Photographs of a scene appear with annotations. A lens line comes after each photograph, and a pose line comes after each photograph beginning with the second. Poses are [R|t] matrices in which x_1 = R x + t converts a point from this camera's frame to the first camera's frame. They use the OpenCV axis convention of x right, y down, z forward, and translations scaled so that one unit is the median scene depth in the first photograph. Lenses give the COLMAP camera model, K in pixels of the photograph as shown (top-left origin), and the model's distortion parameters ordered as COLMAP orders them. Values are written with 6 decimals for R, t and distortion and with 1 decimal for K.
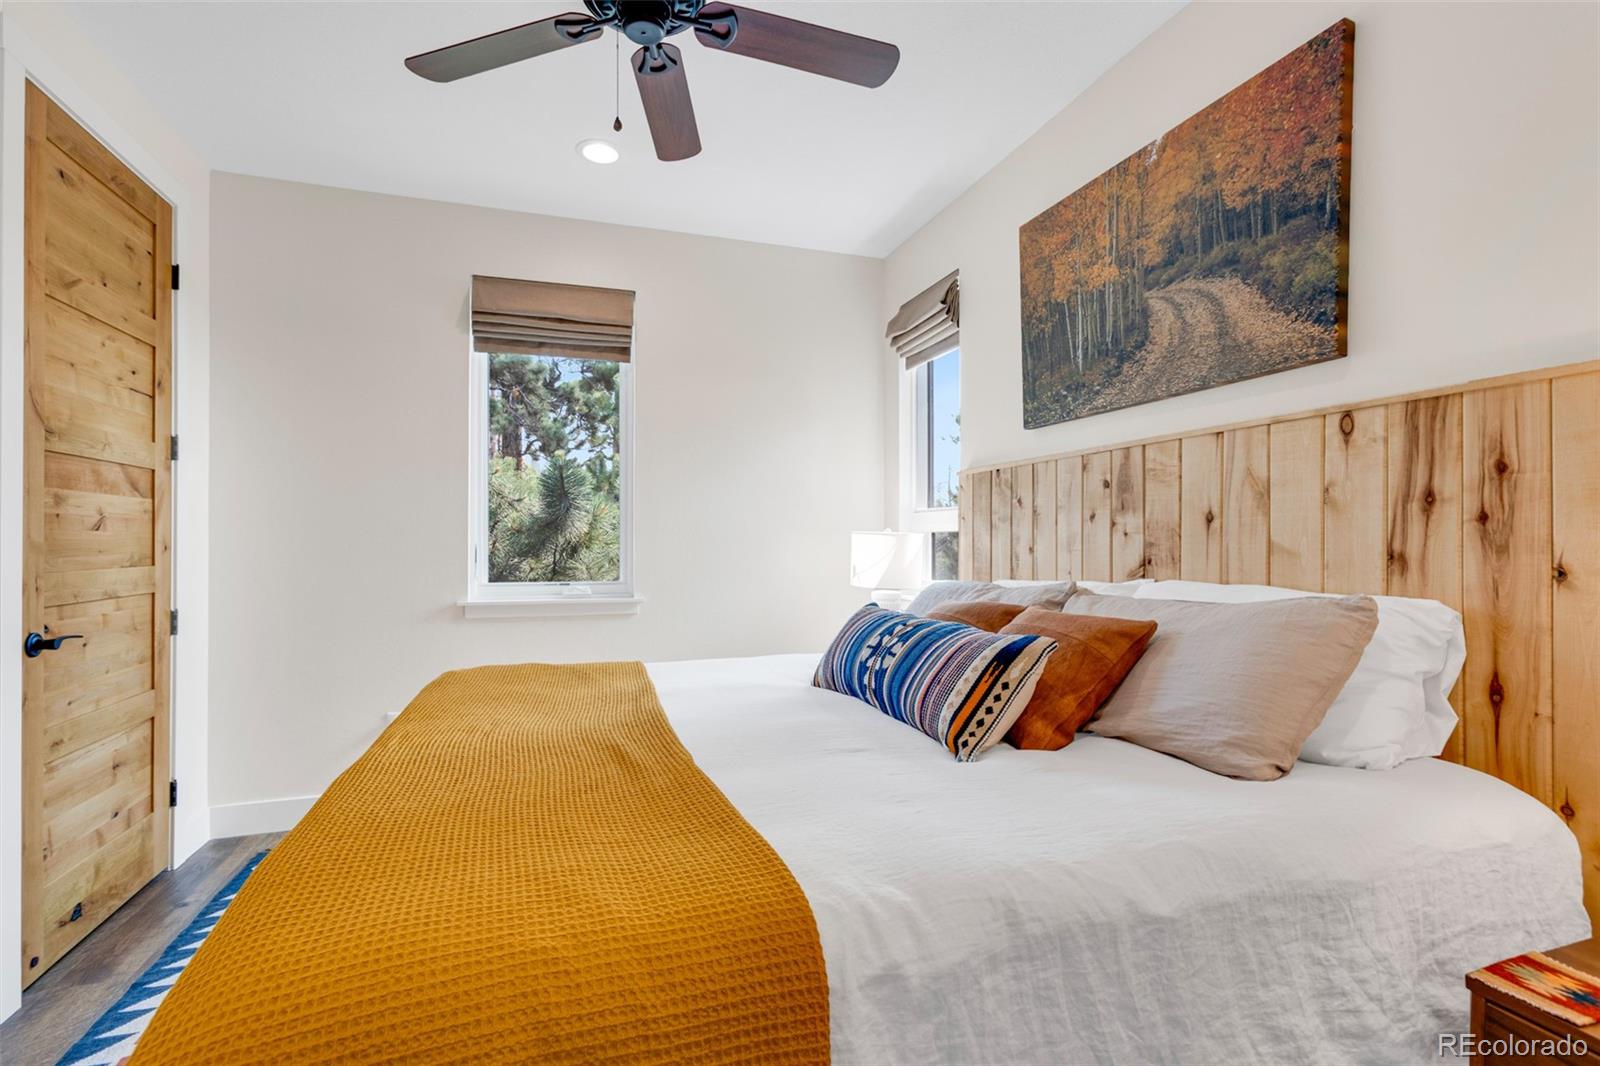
lens RADIAL K [[718.8, 0, 788.2], [0, 718.8, 538.0], [0, 0, 1]] dist [-0.015268, 0.007860]
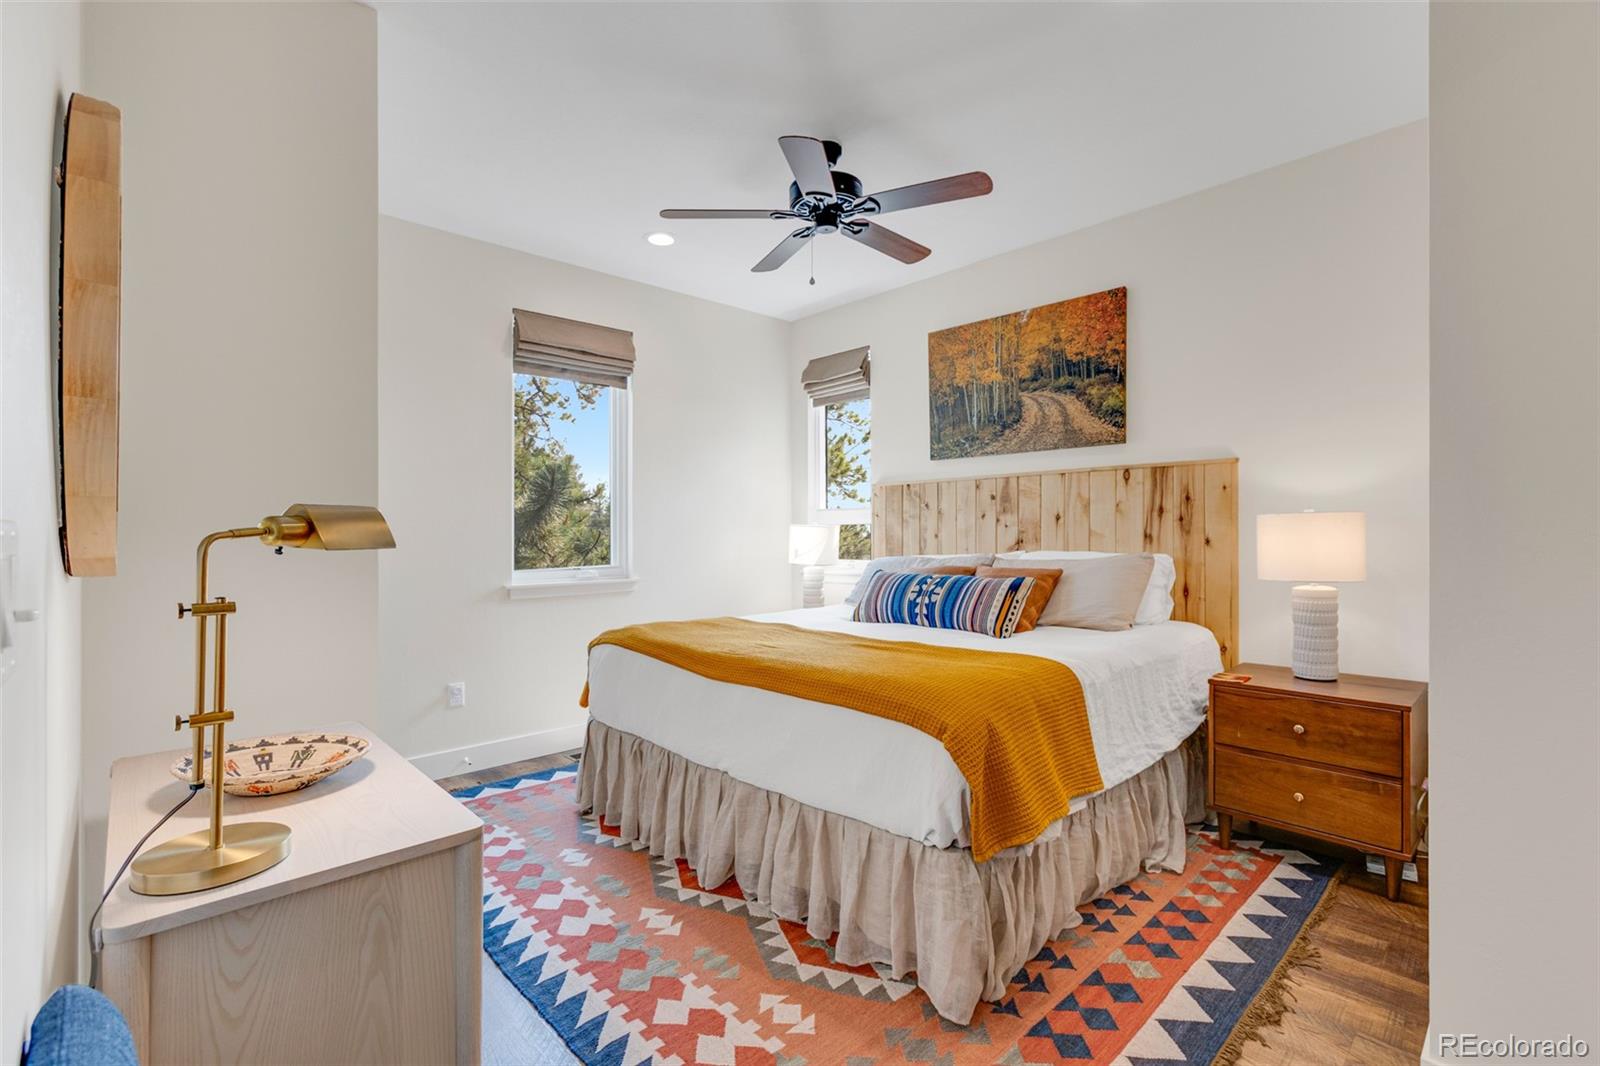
lens RADIAL K [[718.8, 0, 796.1], [0, 718.8, 532.4], [0, 0, 1]] dist [-0.015268, 0.007860]
pose [[0.901061, -0.009035, 0.433599, -0.898164], [0.006578, 0.999953, 0.007166, -0.006567], [-0.433643, -0.003605, 0.901078, -0.440485]]
